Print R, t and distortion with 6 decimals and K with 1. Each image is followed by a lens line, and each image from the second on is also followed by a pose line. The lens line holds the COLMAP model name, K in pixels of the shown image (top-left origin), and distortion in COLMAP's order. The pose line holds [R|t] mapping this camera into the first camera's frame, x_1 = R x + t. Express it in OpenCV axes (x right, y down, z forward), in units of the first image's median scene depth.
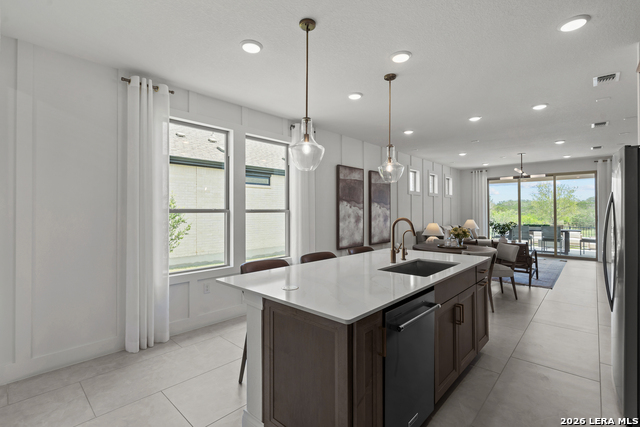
lens RADIAL K [[295.1, 0, 323.3], [0, 295.1, 207.1], [0, 0, 1]] dist [-0.010738, 0.004349]
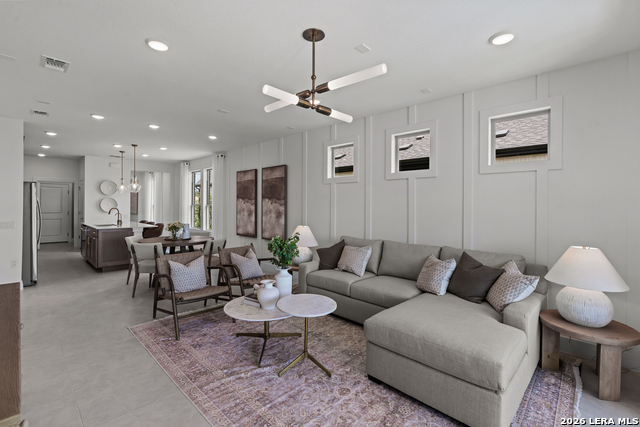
lens RADIAL K [[295.1, 0, 314.3], [0, 295.1, 206.4], [0, 0, 1]] dist [-0.010738, 0.004349]
pose [[-0.043209, 0.001569, -0.999065, 1.152324], [-0.002100, 0.999996, 0.001662, 0.009043], [0.999064, 0.002170, -0.043205, 1.172640]]
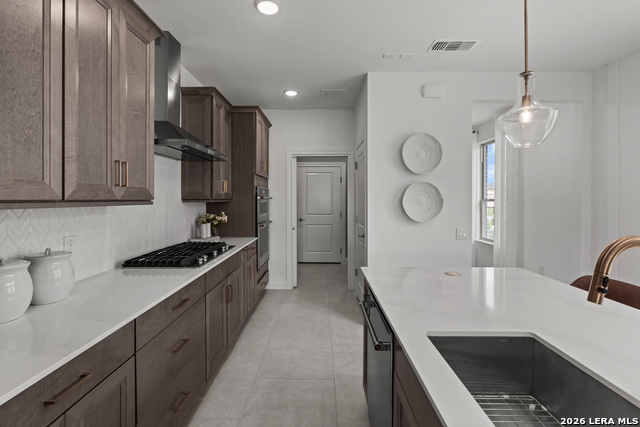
lens RADIAL K [[295.1, 0, 319.0], [0, 295.1, 199.7], [0, 0, 1]] dist [-0.010738, 0.004349]
pose [[-0.742902, 0.000595, -0.669400, 0.258116], [0.001613, 0.999998, -0.000901, 0.002315], [0.669399, -0.001749, -0.742901, 0.385085]]
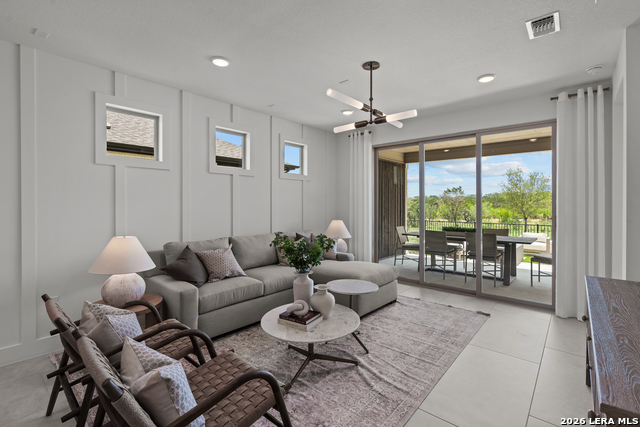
lens RADIAL K [[295.1, 0, 322.9], [0, 295.1, 207.1], [0, 0, 1]] dist [-0.010738, 0.004349]
pose [[0.999551, -0.001489, 0.029914, 0.688965], [0.000899, 0.999805, 0.019733, 0.008341], [-0.029938, -0.019697, 0.999358, 0.681140]]
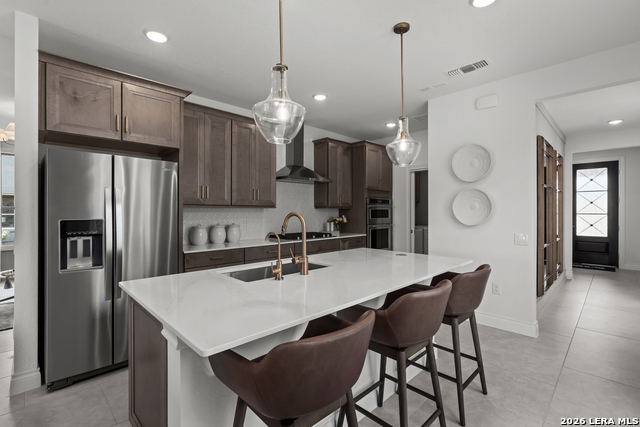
lens RADIAL K [[295.1, 0, 315.7], [0, 295.1, 212.0], [0, 0, 1]] dist [-0.010738, 0.004349]
pose [[-0.998482, -0.001717, 0.055056, 0.049611], [-0.001848, 0.999996, -0.002319, 0.017304], [-0.055051, -0.002417, -0.998481, 0.697847]]
